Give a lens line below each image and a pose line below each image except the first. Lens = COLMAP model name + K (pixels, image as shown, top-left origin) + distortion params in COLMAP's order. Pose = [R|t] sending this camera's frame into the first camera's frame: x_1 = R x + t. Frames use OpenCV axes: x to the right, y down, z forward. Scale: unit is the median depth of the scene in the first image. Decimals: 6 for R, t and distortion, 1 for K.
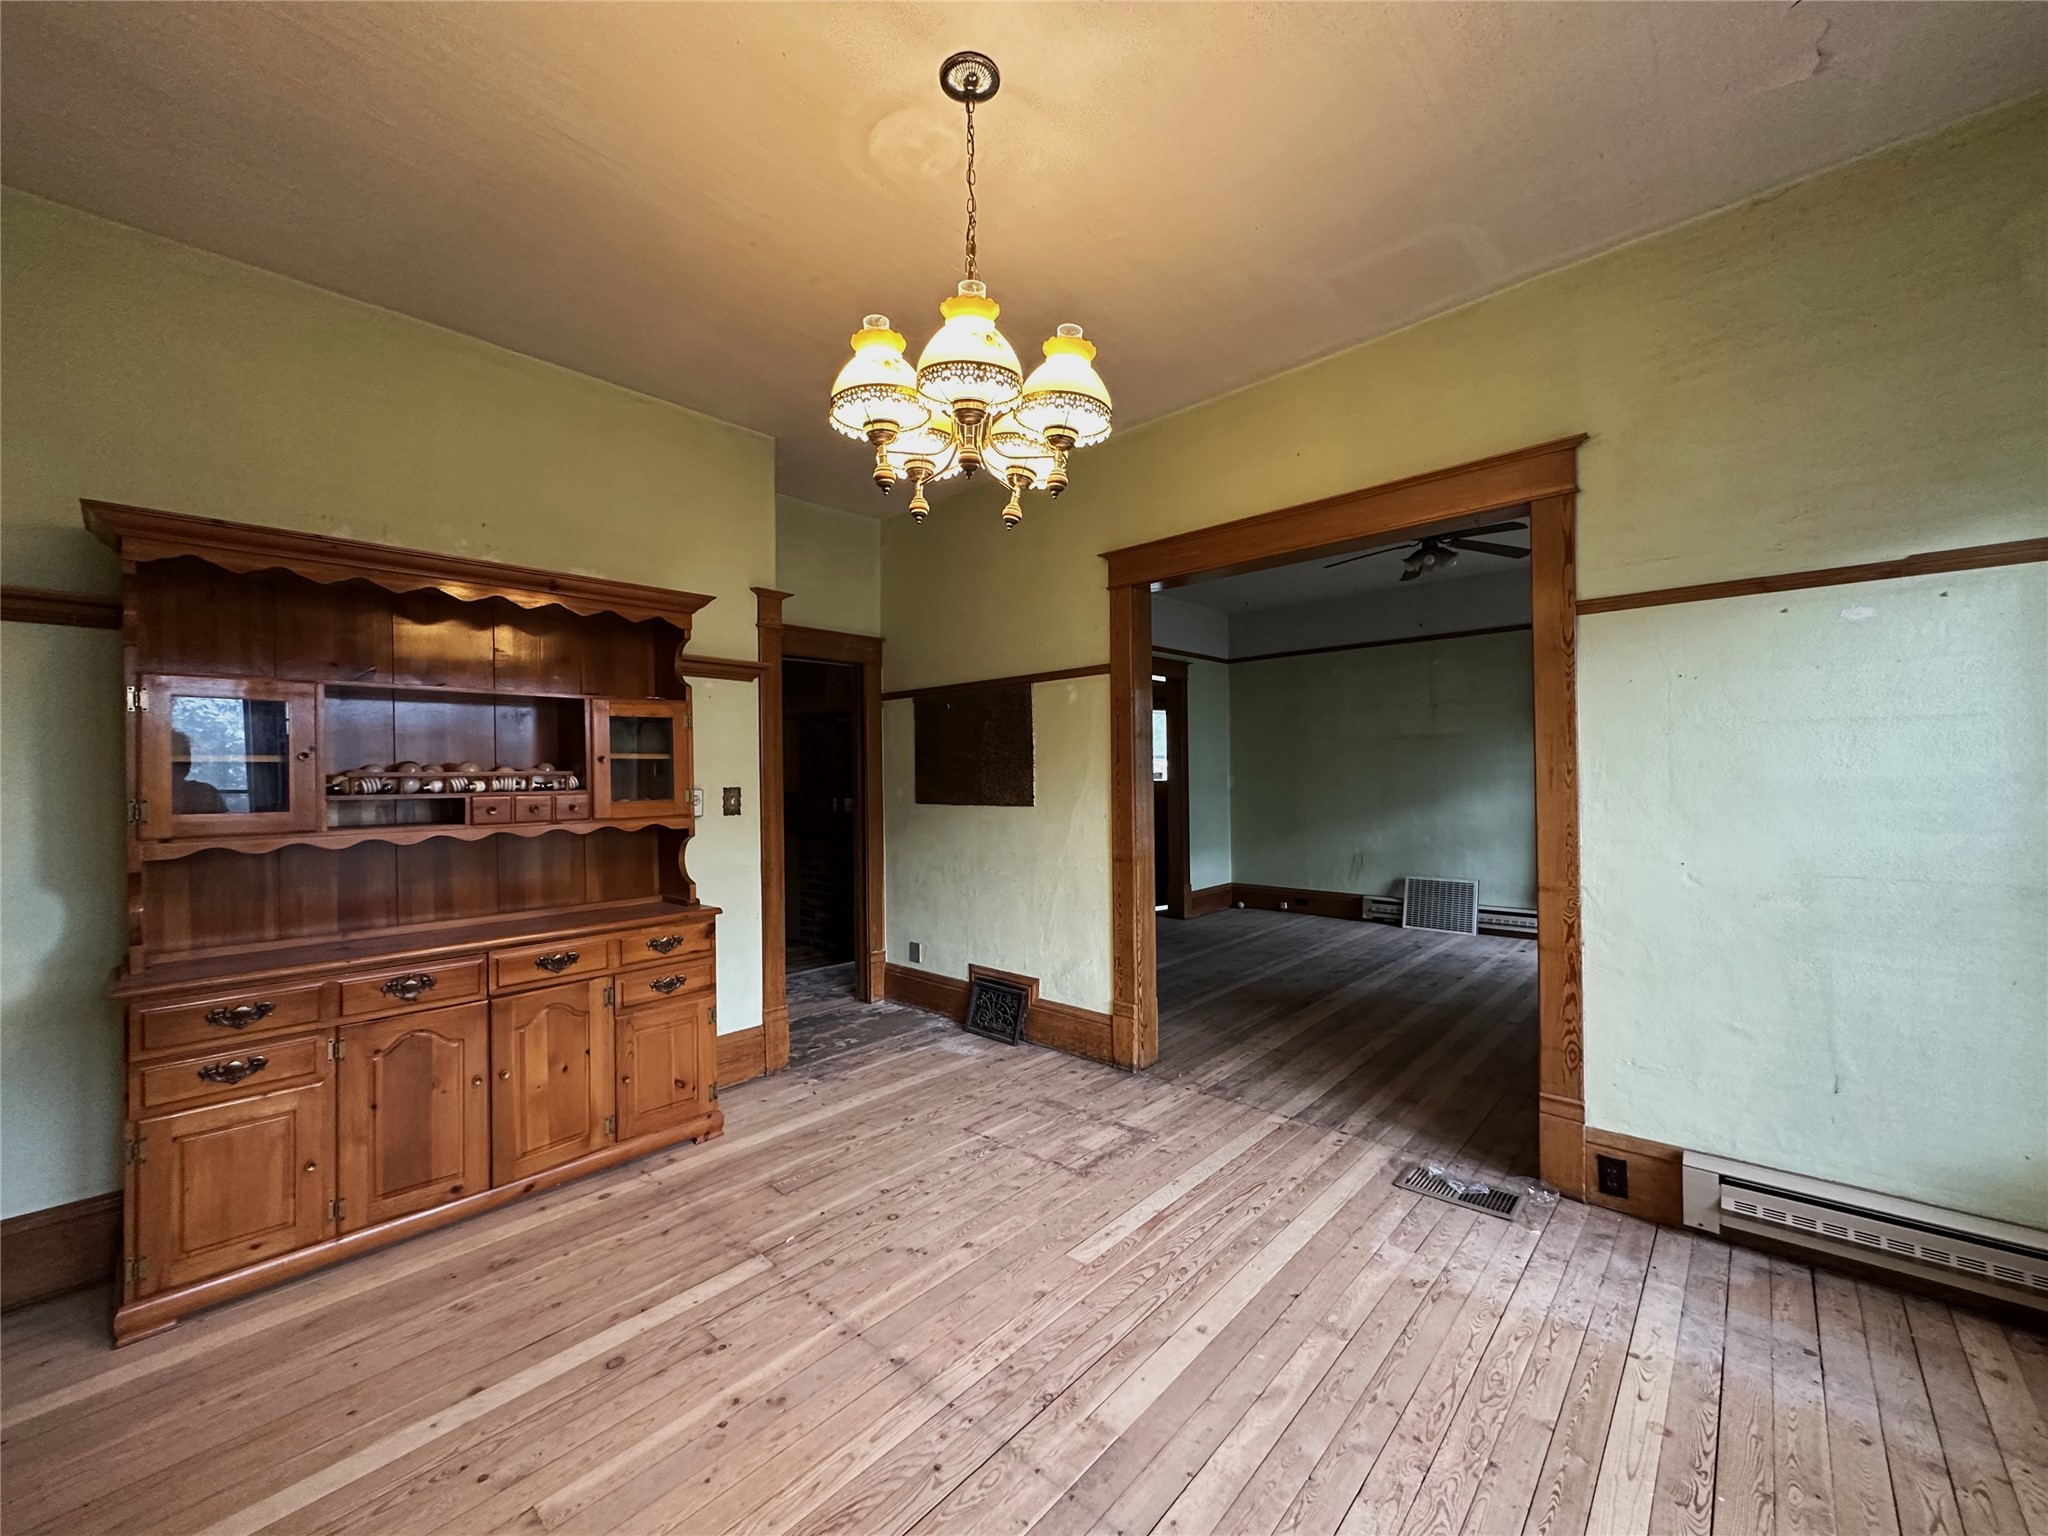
lens RADIAL K [[816.3, 0, 1025.9], [0, 816.3, 763.3], [0, 0, 1]] dist [-0.003741, 0.000545]
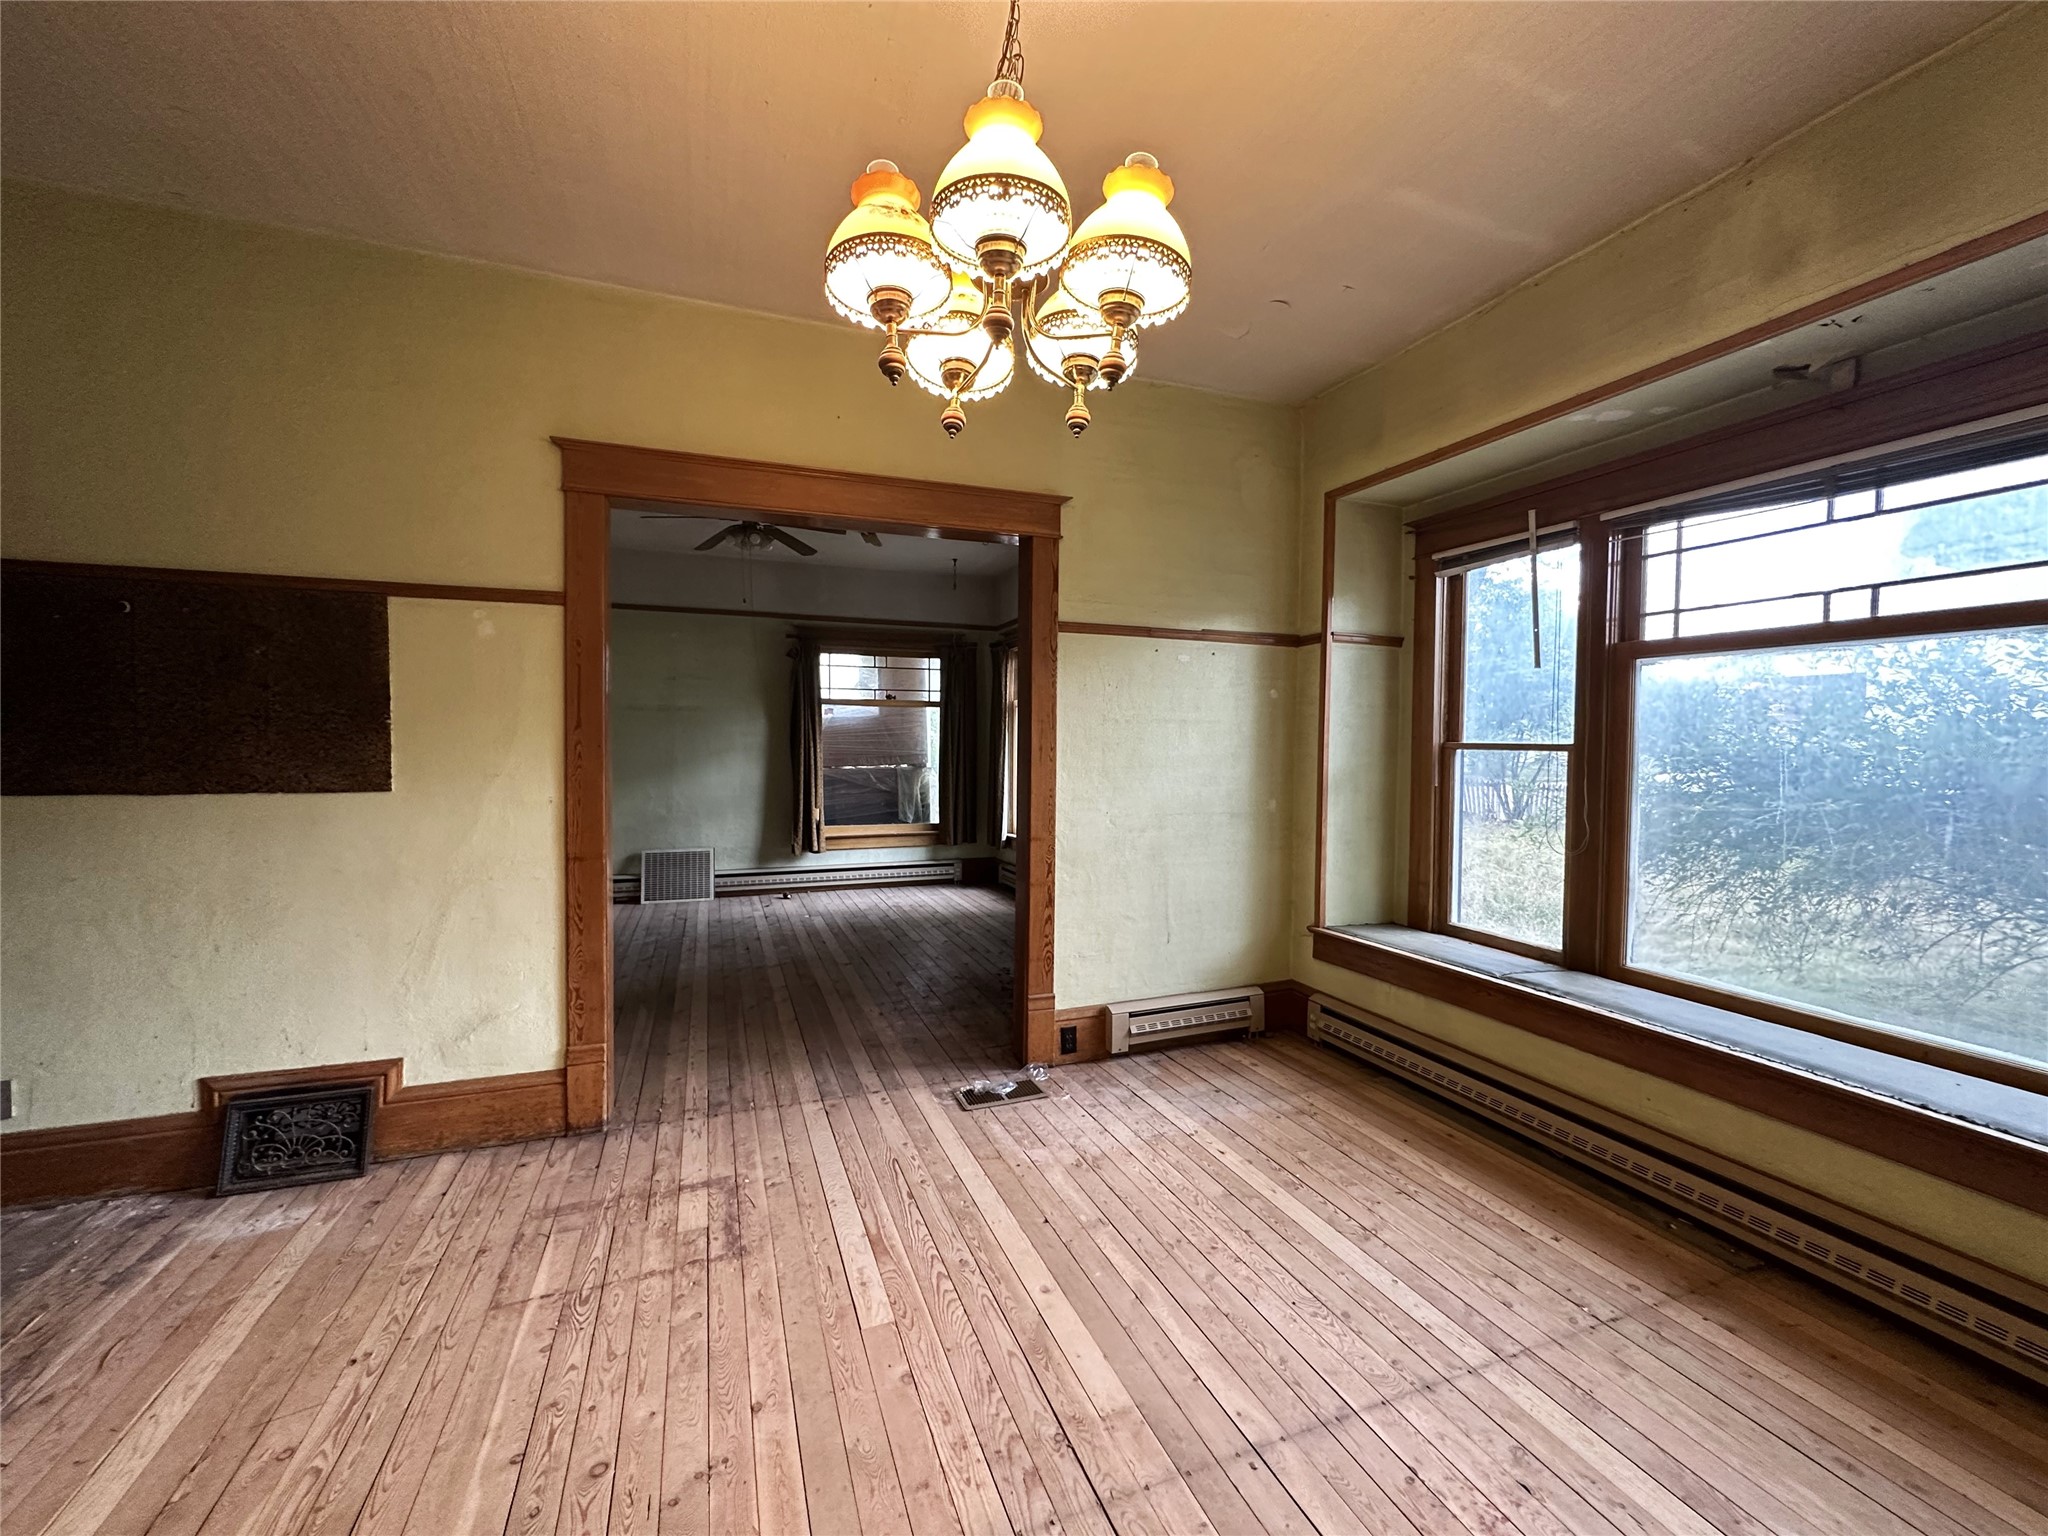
lens RADIAL K [[816.3, 0, 1022.7], [0, 816.3, 763.2], [0, 0, 1]] dist [-0.003741, 0.000545]
pose [[0.448595, -0.006250, 0.893713, -0.487138], [-0.026258, 0.999452, 0.020170, 0.006548], [-0.893349, -0.032516, 0.448185, 0.400661]]
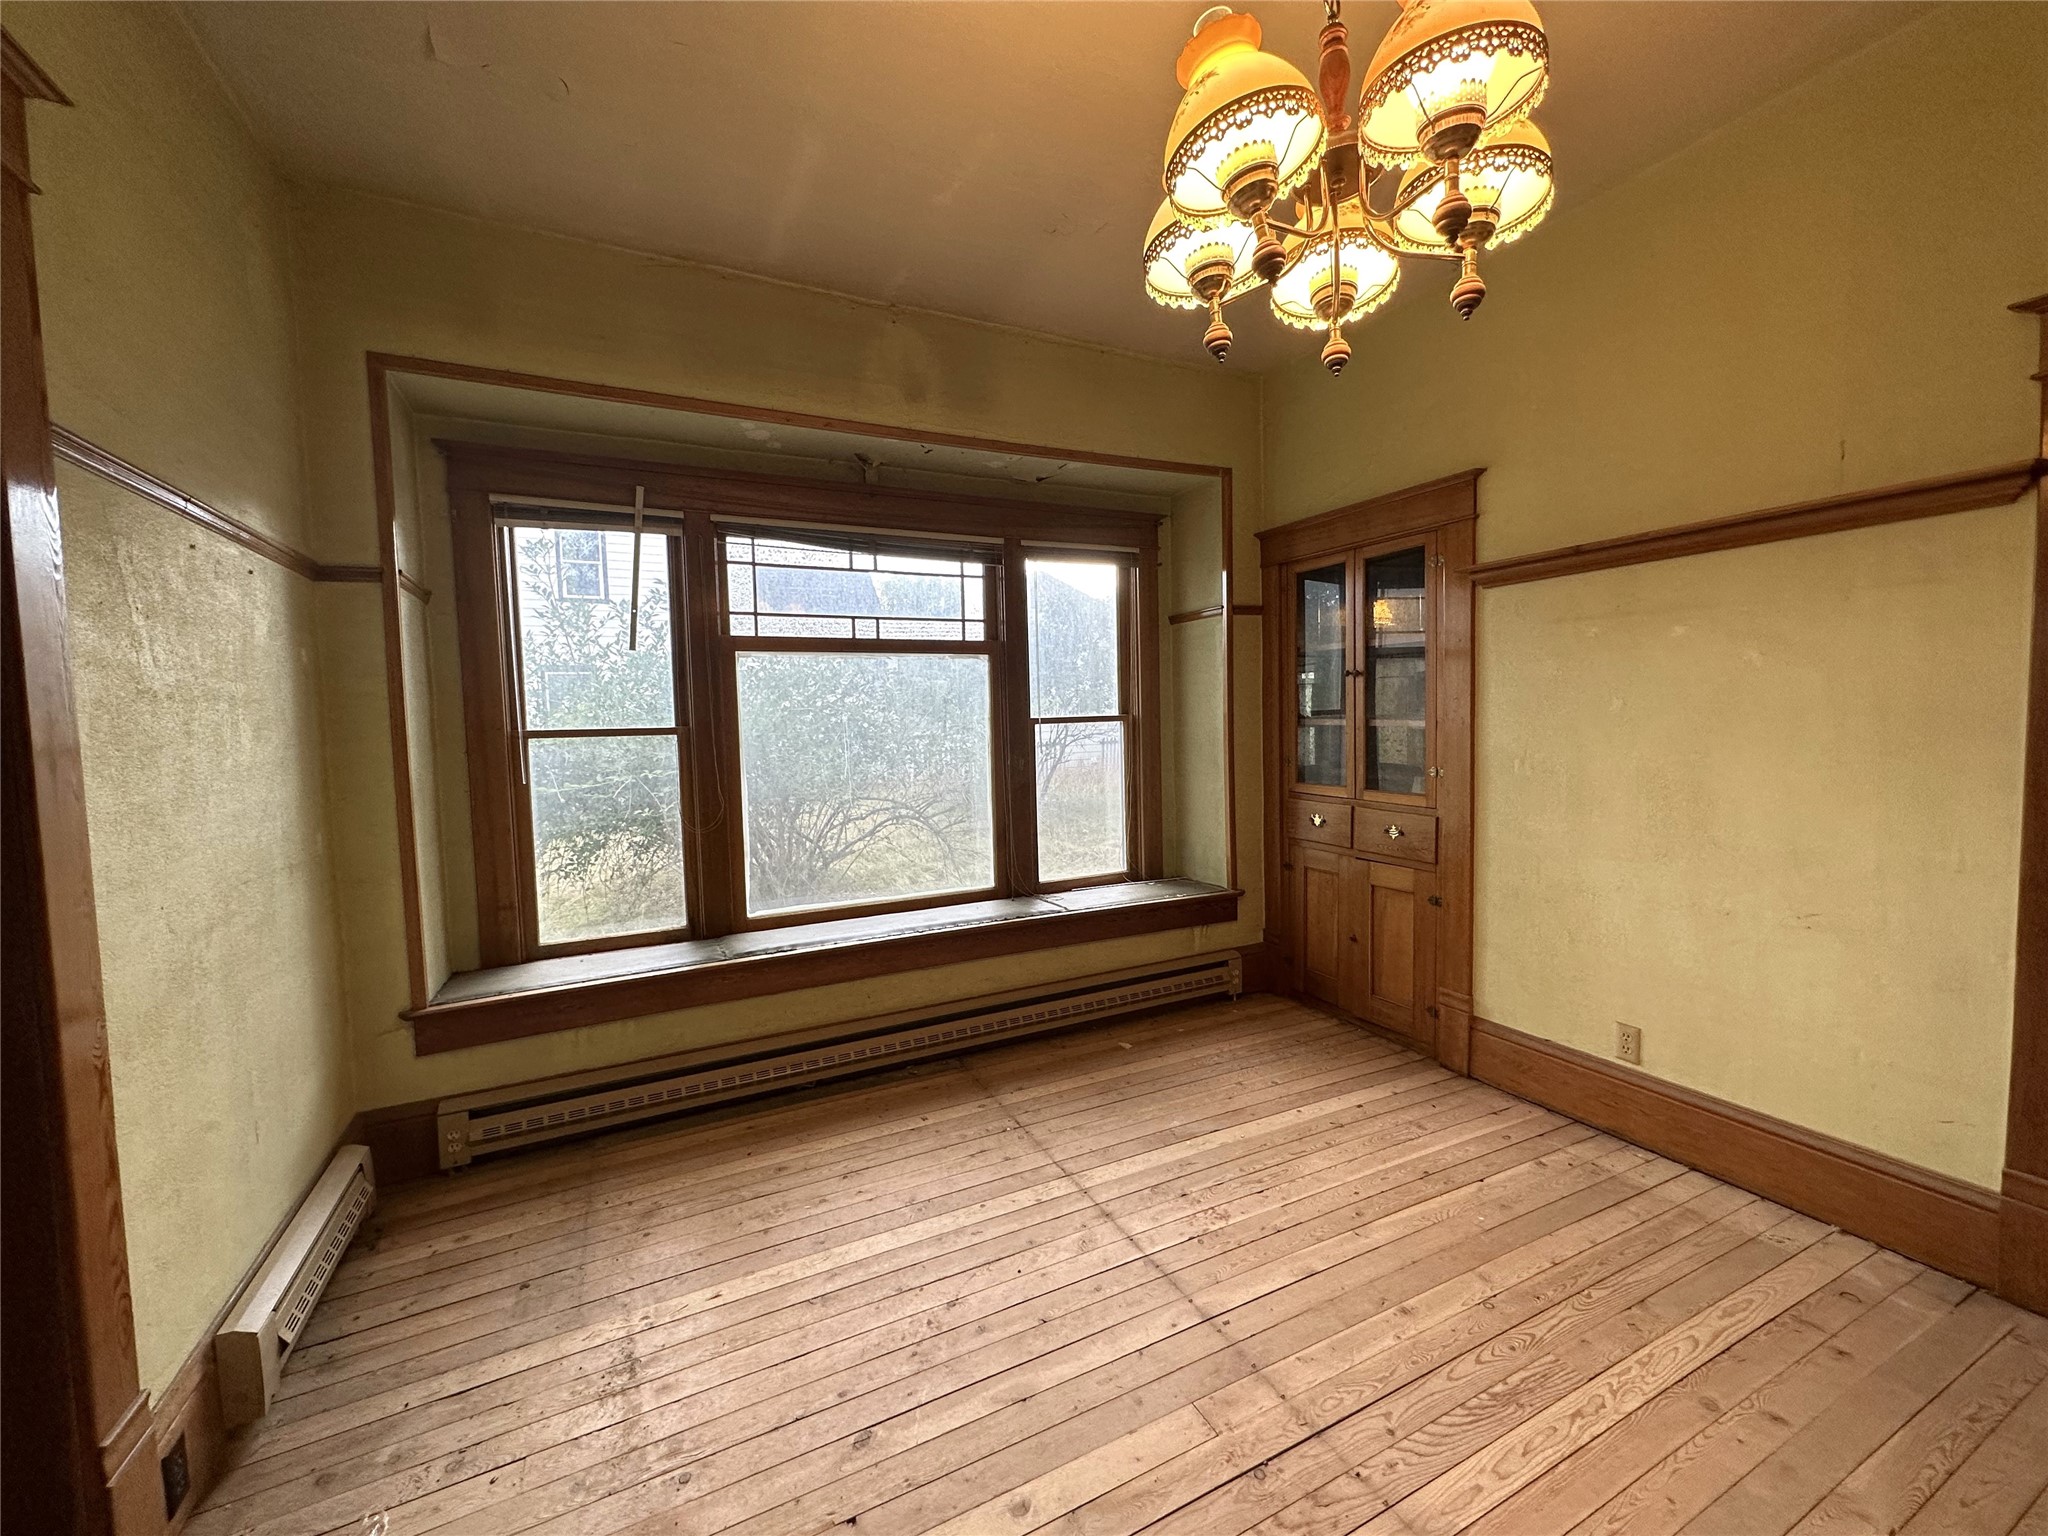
lens RADIAL K [[816.3, 0, 1023.1], [0, 816.3, 764.3], [0, 0, 1]] dist [-0.003741, 0.000545]
pose [[-0.928027, 0.017197, 0.372116, -0.042781], [0.034082, 0.998664, 0.038845, 0.007366], [-0.370951, 0.048731, -0.927373, 1.118254]]
